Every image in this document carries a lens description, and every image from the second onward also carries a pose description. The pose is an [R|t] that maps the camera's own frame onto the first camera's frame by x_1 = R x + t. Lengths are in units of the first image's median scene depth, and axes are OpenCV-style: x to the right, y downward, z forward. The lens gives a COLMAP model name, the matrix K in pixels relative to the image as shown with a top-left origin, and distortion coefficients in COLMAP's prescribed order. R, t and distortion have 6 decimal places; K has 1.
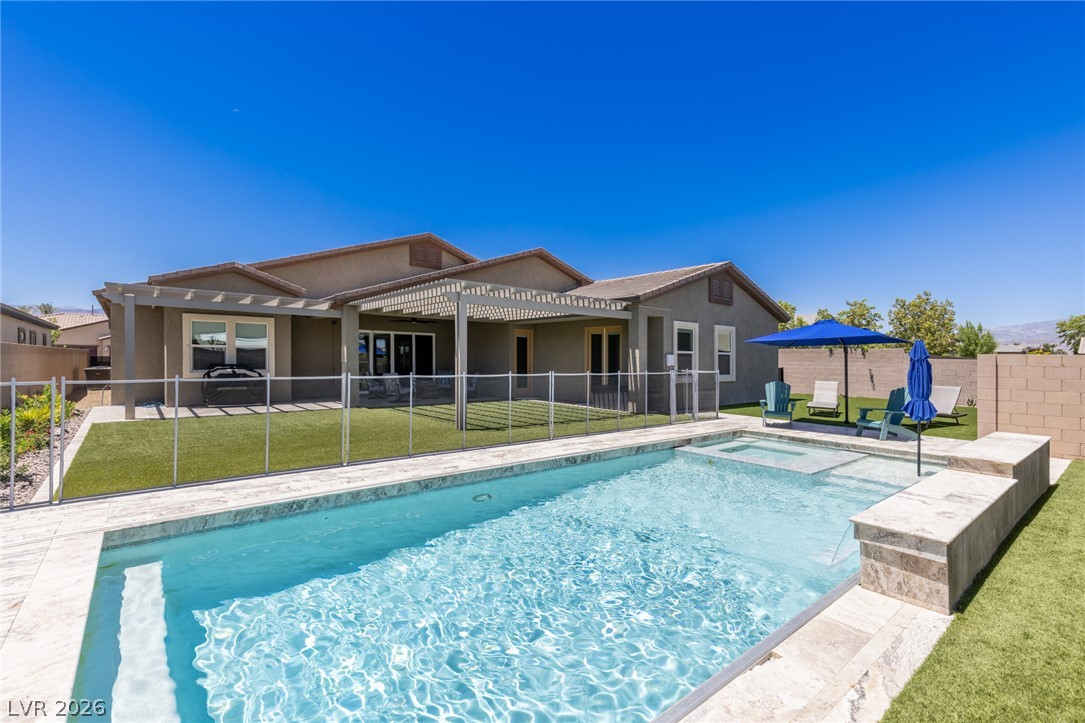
lens RADIAL K [[493.0, 0, 548.7], [0, 493.0, 364.3], [0, 0, 1]] dist [0.011174, -0.000296]
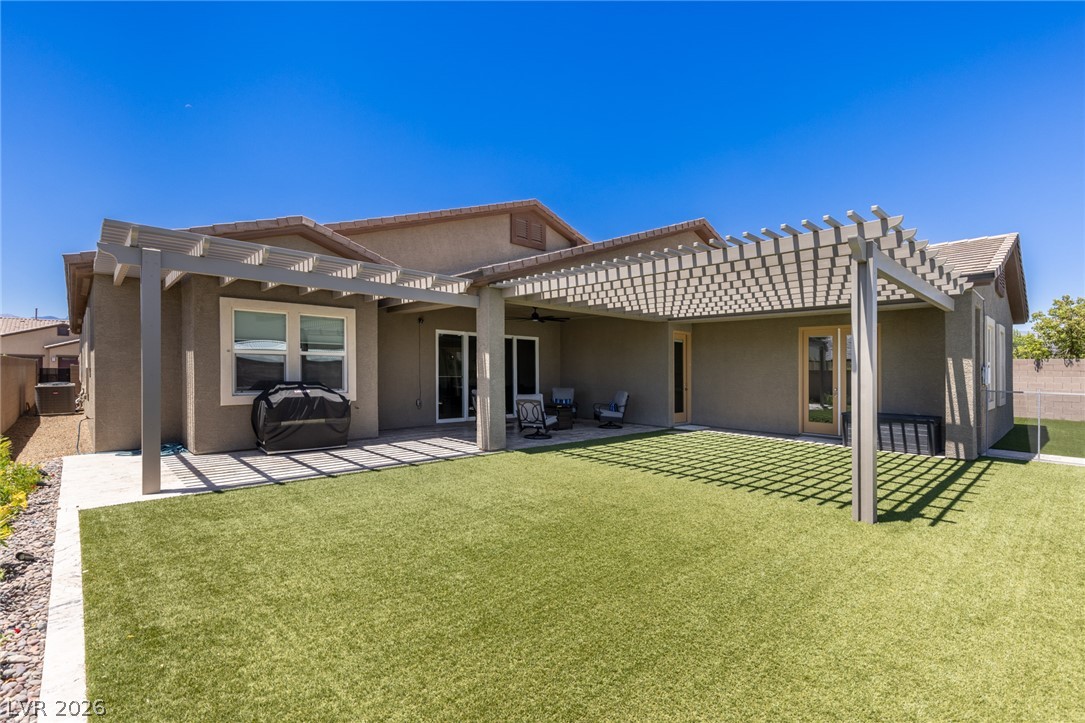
lens RADIAL K [[492.1, 0, 542.1], [0, 492.1, 374.9], [0, 0, 1]] dist [0.012505, 0.000029]
pose [[0.998438, -0.000156, 0.055869, -0.370714], [0.000266, 0.999998, -0.001956, -0.007420], [-0.055868, 0.001968, 0.998436, 0.369034]]
